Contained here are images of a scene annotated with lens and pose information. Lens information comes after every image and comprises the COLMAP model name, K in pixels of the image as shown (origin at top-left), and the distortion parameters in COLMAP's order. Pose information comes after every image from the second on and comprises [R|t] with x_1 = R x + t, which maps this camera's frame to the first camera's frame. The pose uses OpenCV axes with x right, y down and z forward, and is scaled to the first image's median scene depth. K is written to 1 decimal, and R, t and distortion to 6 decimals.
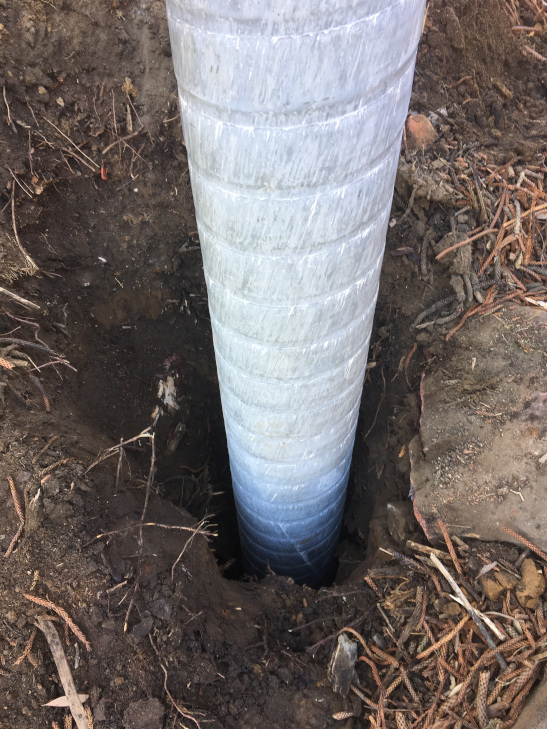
lens RADIAL K [[606.2, 0, 277.5], [0, 606.2, 375.0], [0, 0, 1]] dist [0.070510, -0.111445]
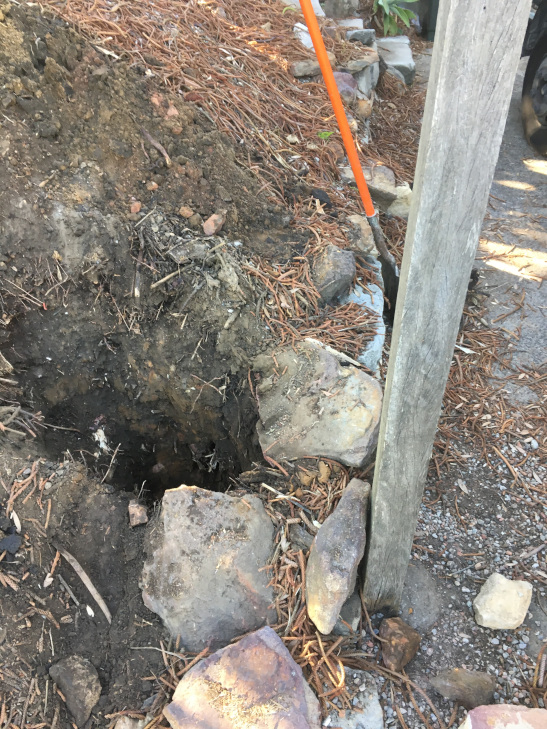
lens RADIAL K [[606.2, 0, 277.5], [0, 606.2, 375.0], [0, 0, 1]] dist [0.070510, -0.111445]
pose [[0.962490, -0.169795, 0.211619, -0.065698], [0.202541, 0.968627, -0.144011, 0.216663], [-0.180528, 0.181470, 0.966684, -0.680607]]
